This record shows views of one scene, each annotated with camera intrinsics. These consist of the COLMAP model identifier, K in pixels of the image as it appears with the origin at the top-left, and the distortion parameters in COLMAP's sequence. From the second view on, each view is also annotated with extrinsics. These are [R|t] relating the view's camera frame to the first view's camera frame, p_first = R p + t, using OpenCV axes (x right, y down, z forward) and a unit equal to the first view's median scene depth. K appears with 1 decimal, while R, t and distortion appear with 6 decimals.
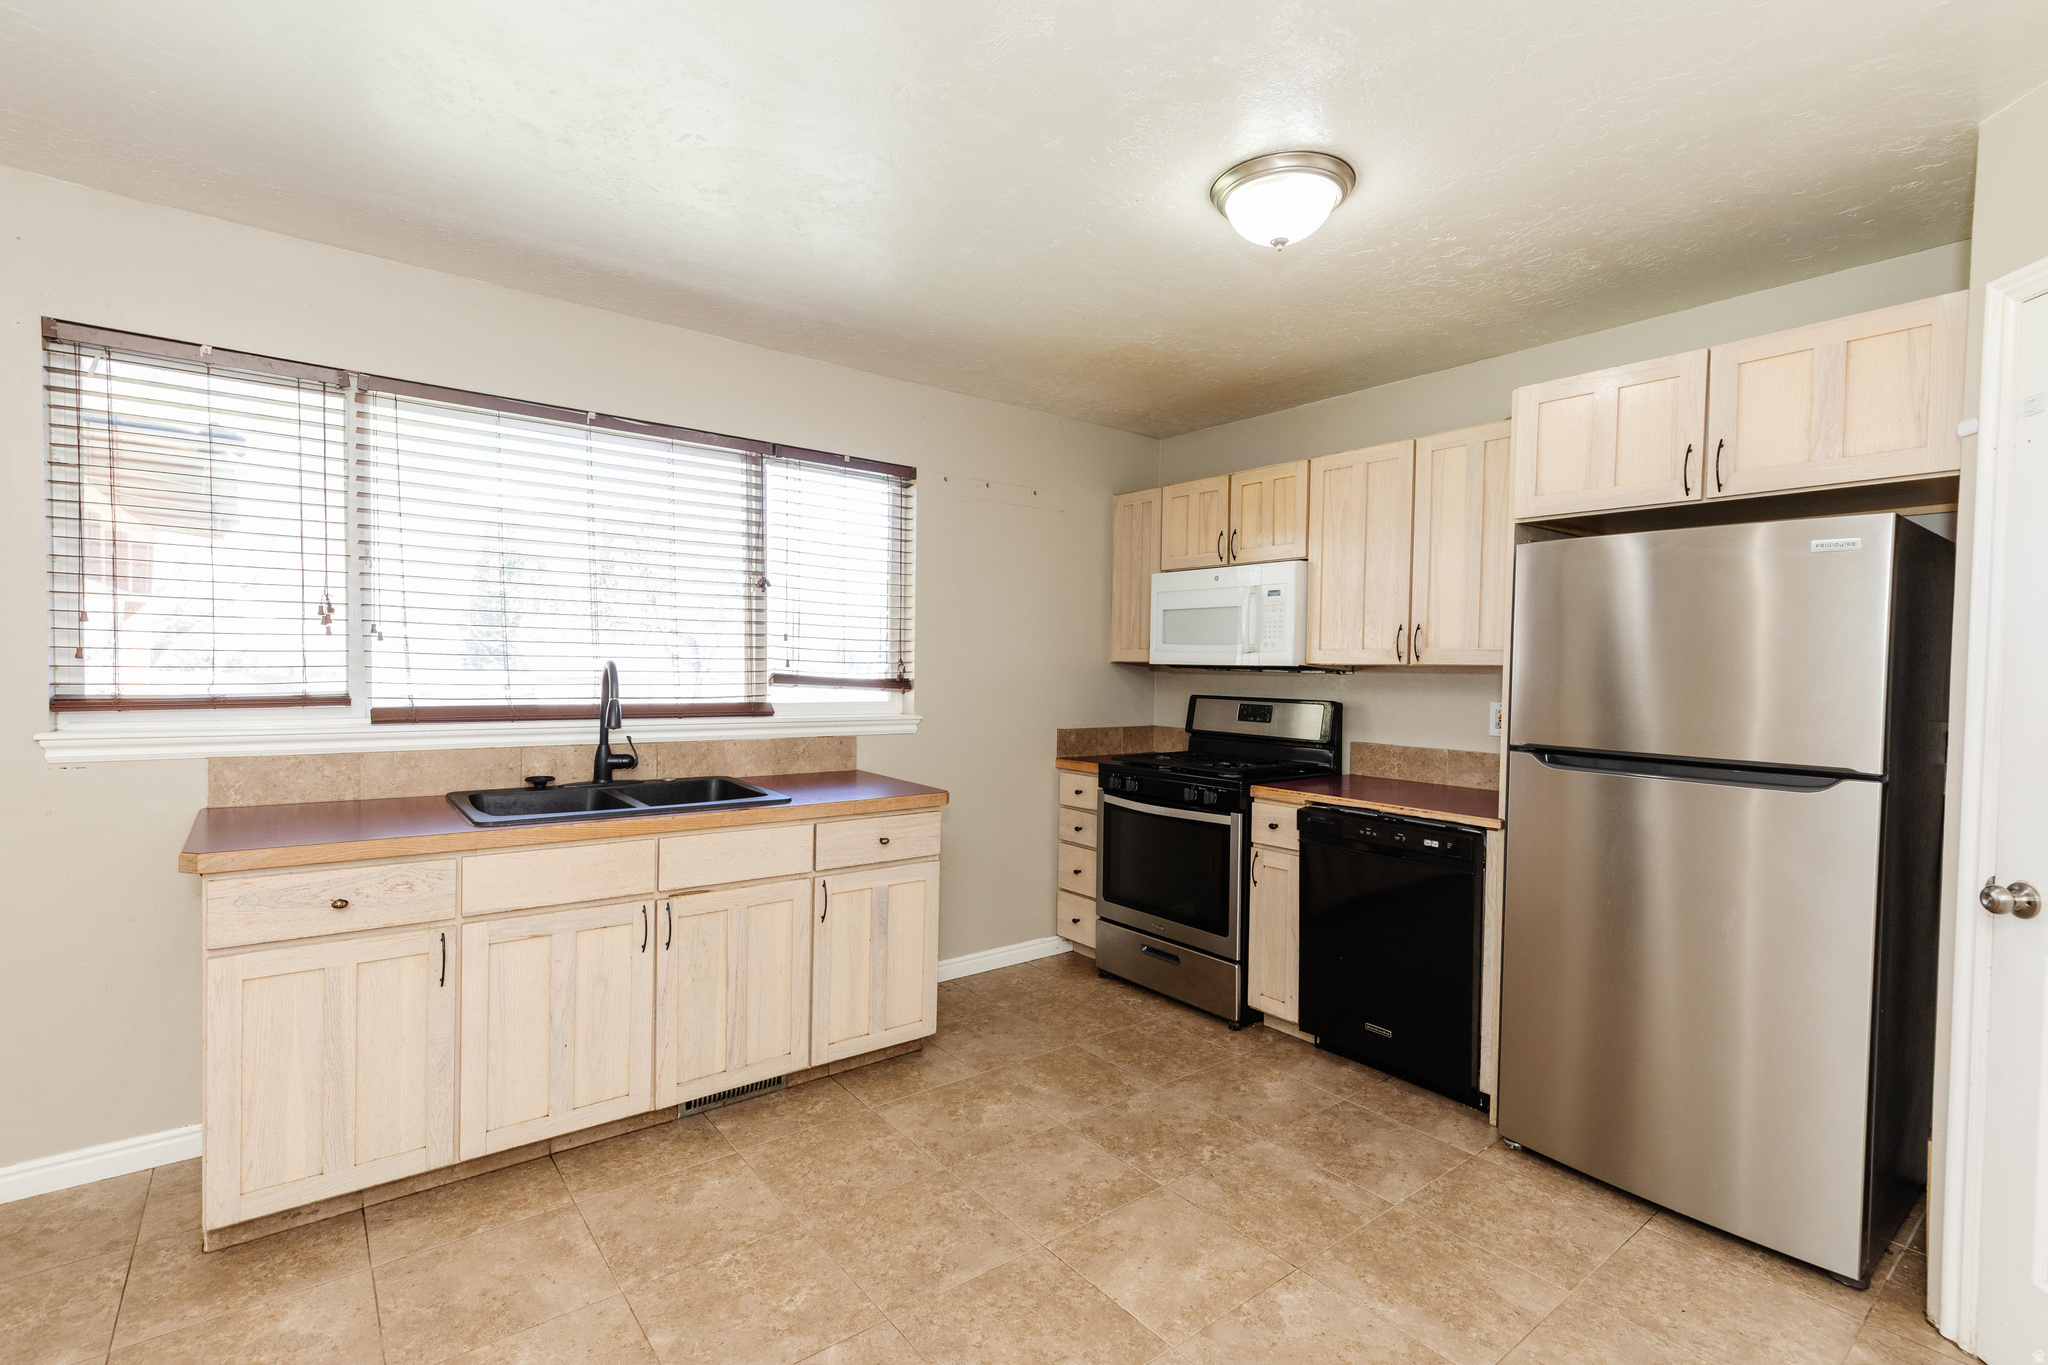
lens RADIAL K [[947.4, 0, 1008.6], [0, 947.4, 686.2], [0, 0, 1]] dist [0.003849, -0.001075]
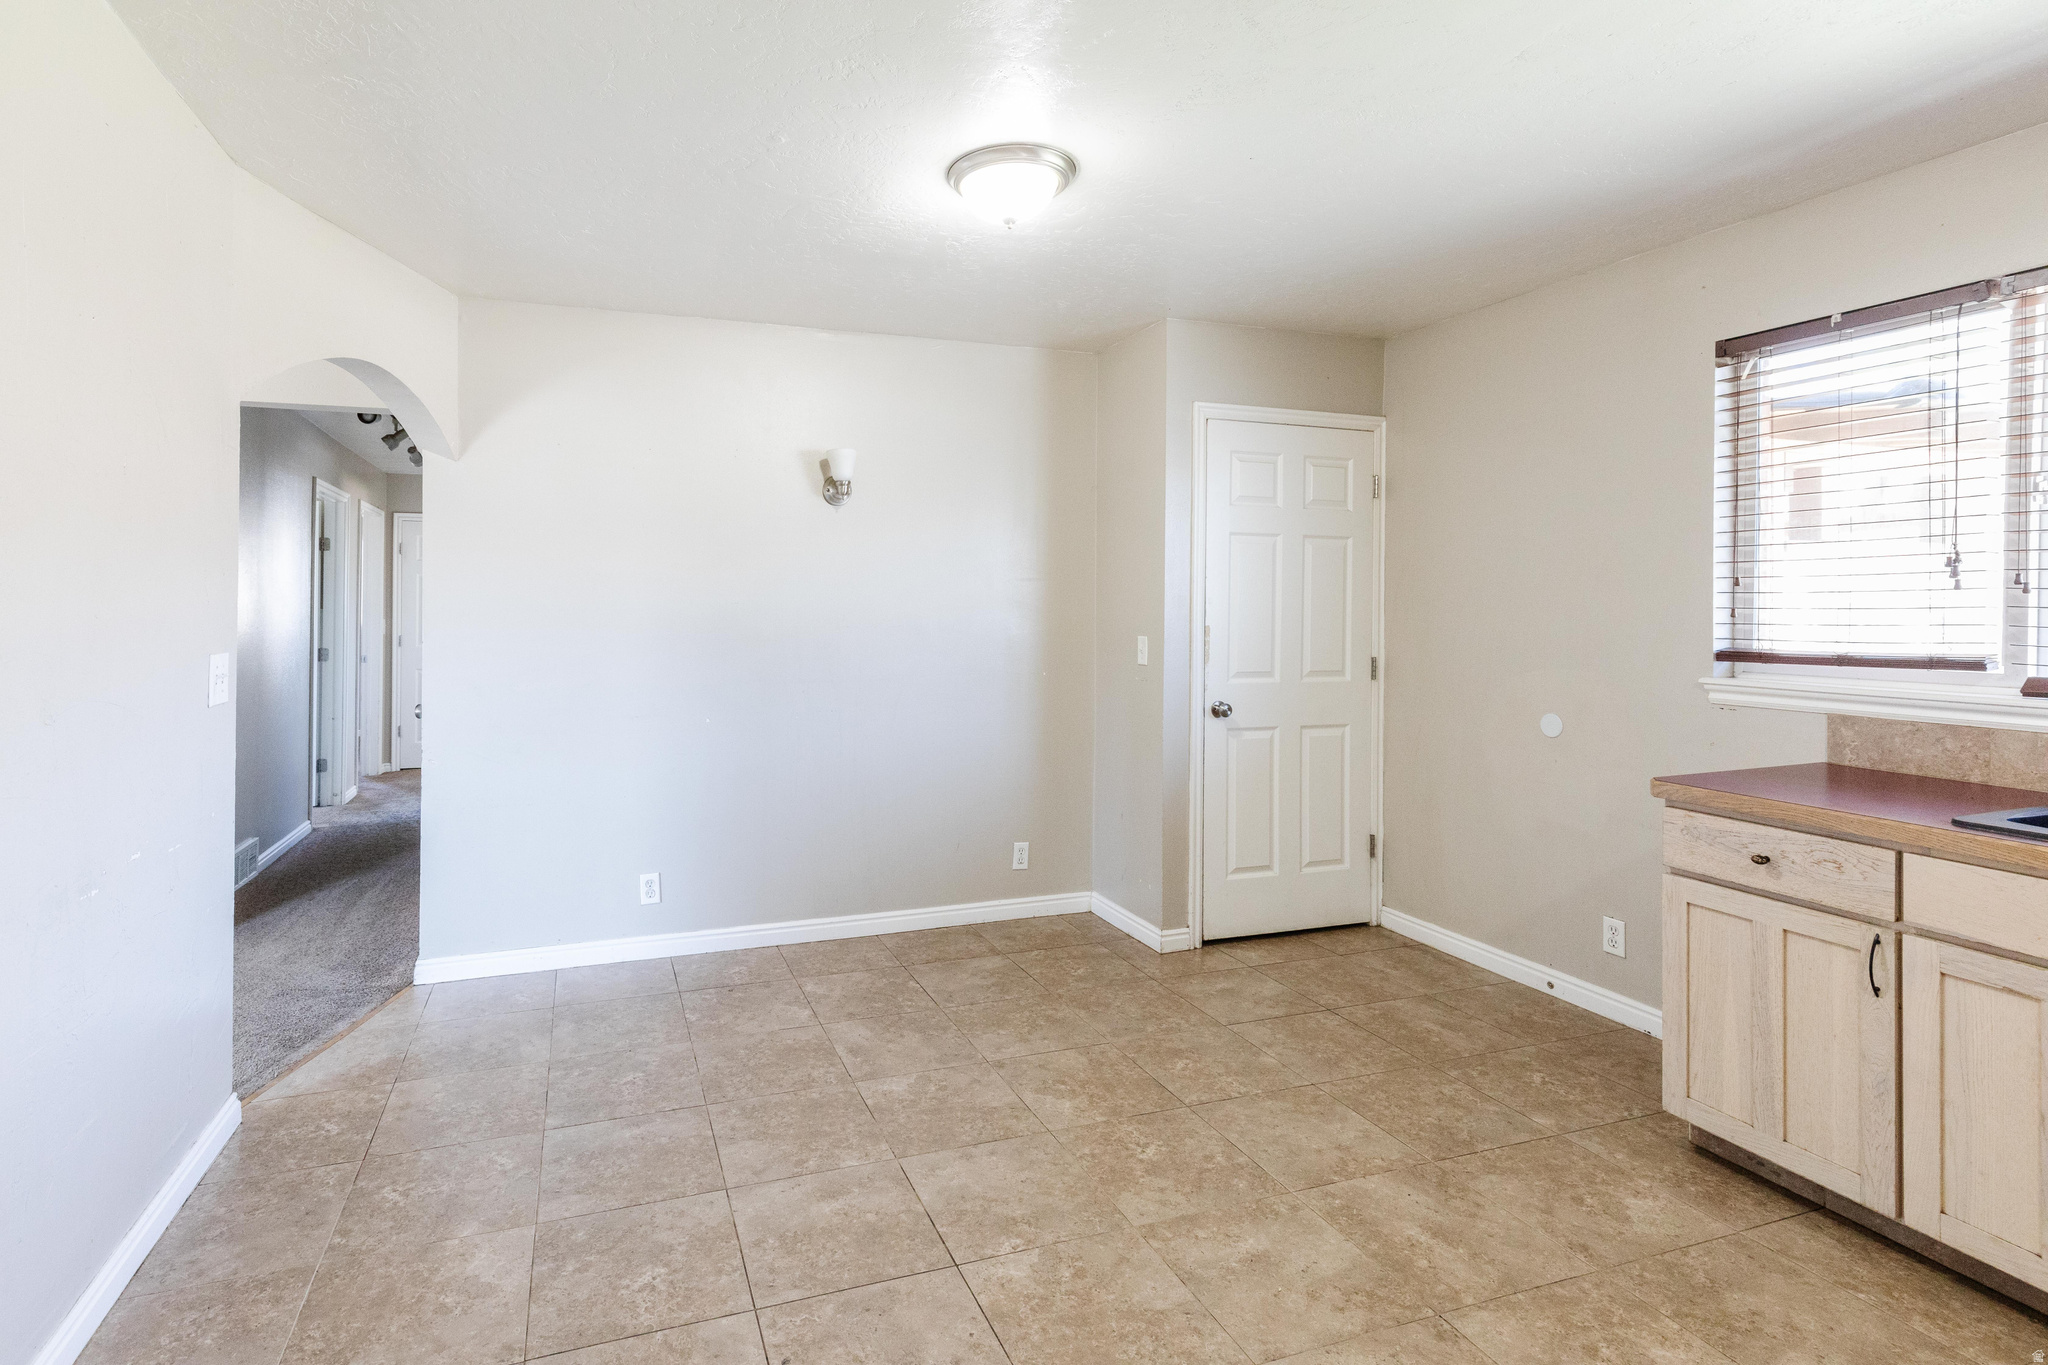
lens RADIAL K [[947.4, 0, 917.6], [0, 947.4, 592.7], [0, 0, 1]] dist [0.003849, -0.001075]
pose [[-0.323584, -0.033064, -0.945622, 0.426390], [-0.029159, 0.999263, -0.024962, -0.000930], [0.945750, 0.019496, -0.324310, 0.380323]]
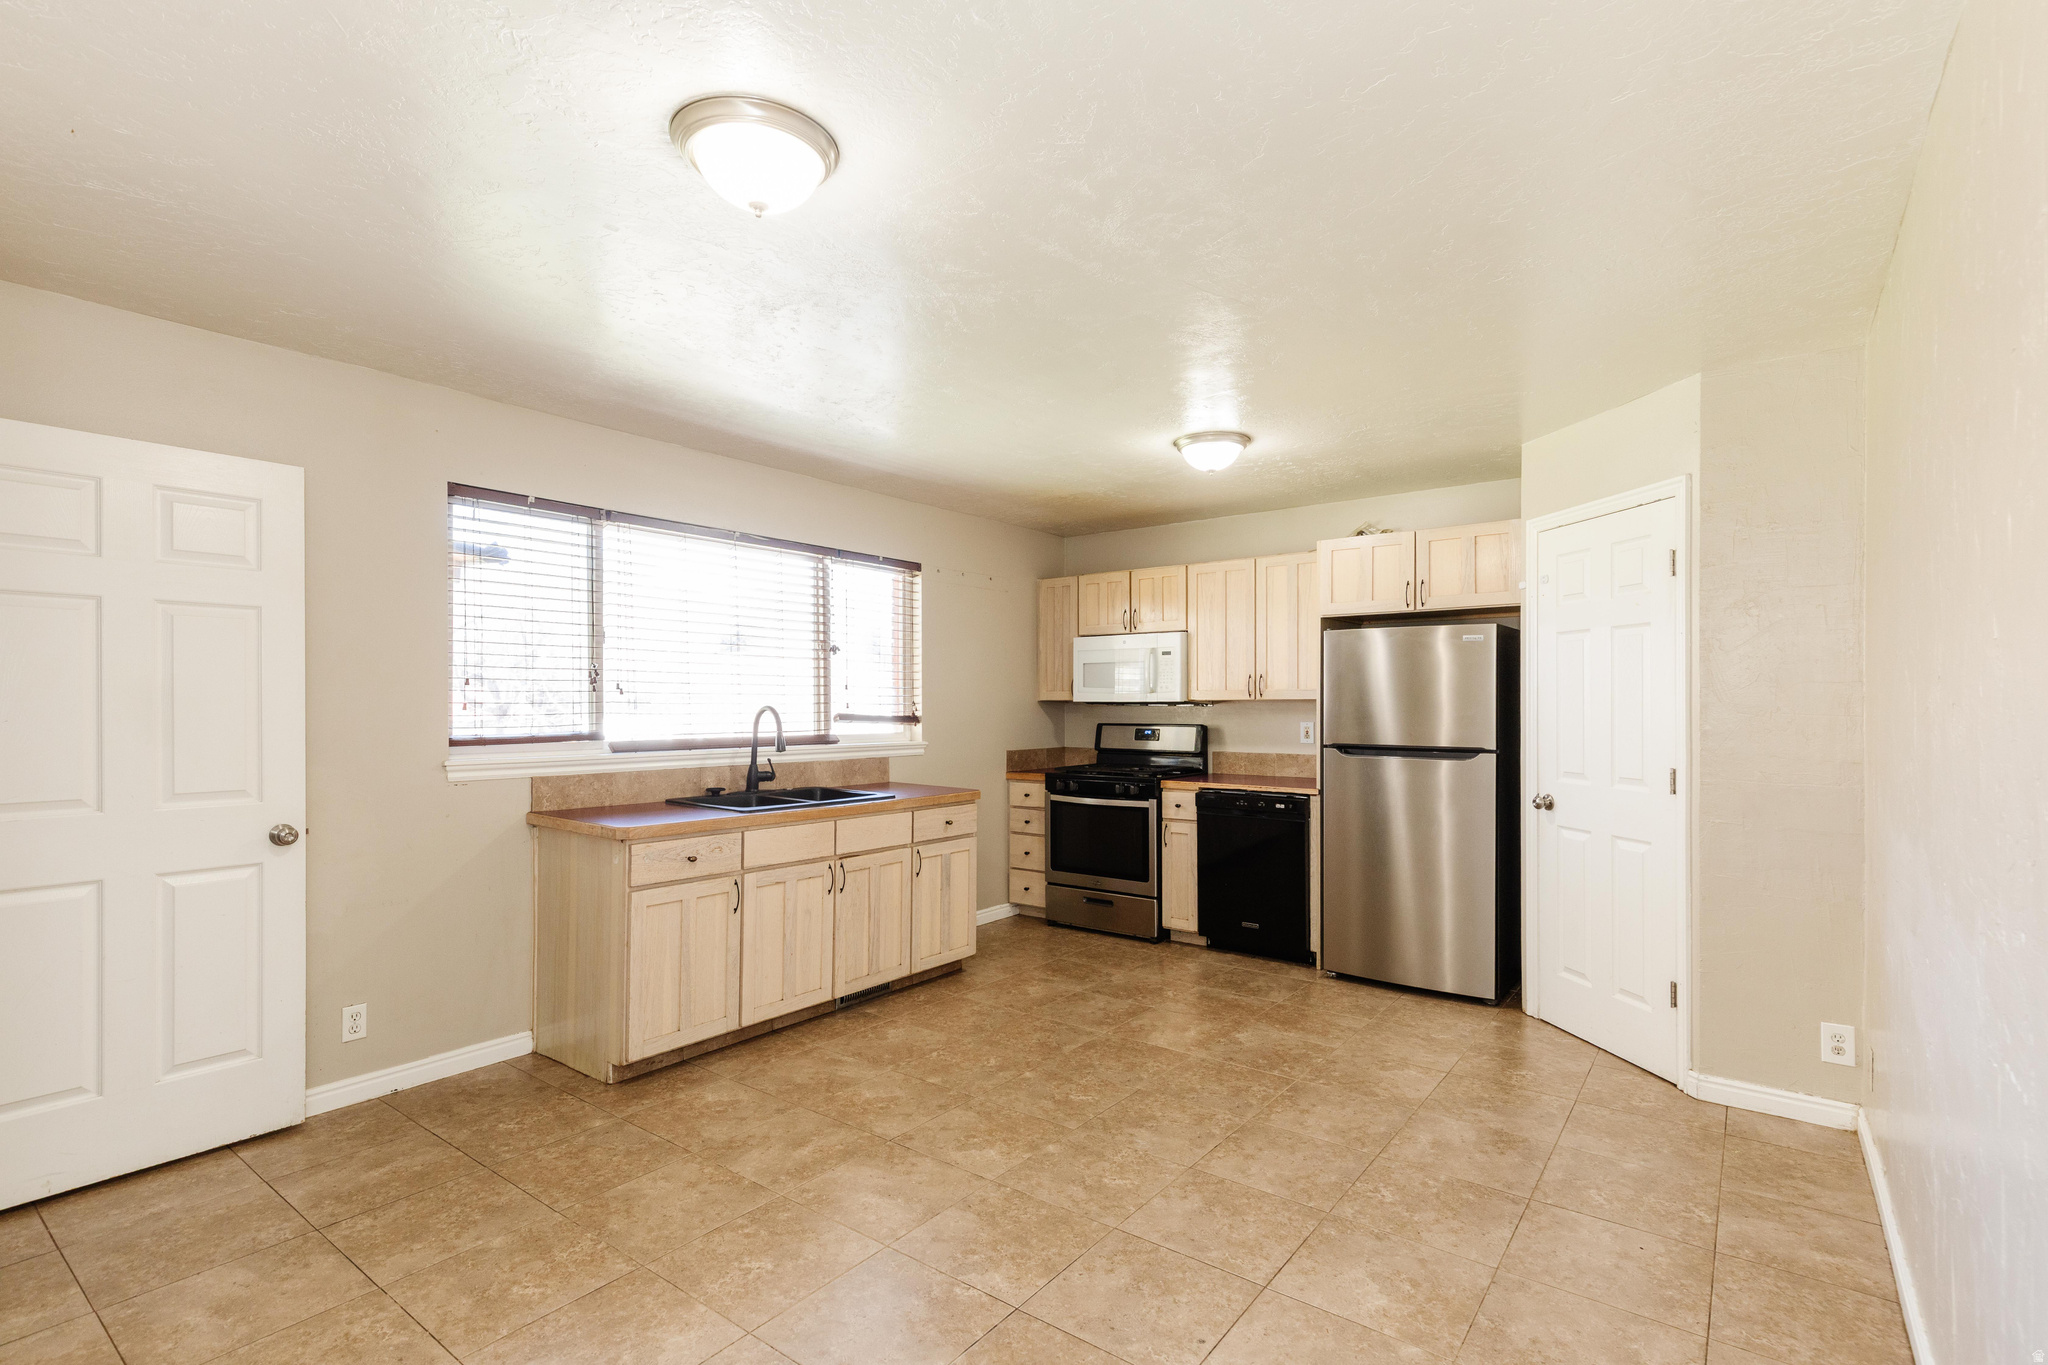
lens RADIAL K [[947.4, 0, 1032.2], [0, 947.4, 700.4], [0, 0, 1]] dist [0.003849, -0.001075]
pose [[0.967253, -0.016586, 0.253271, -0.438726], [0.023143, 0.999469, -0.022932, 0.008215], [-0.252756, 0.028042, 0.967124, -0.566034]]
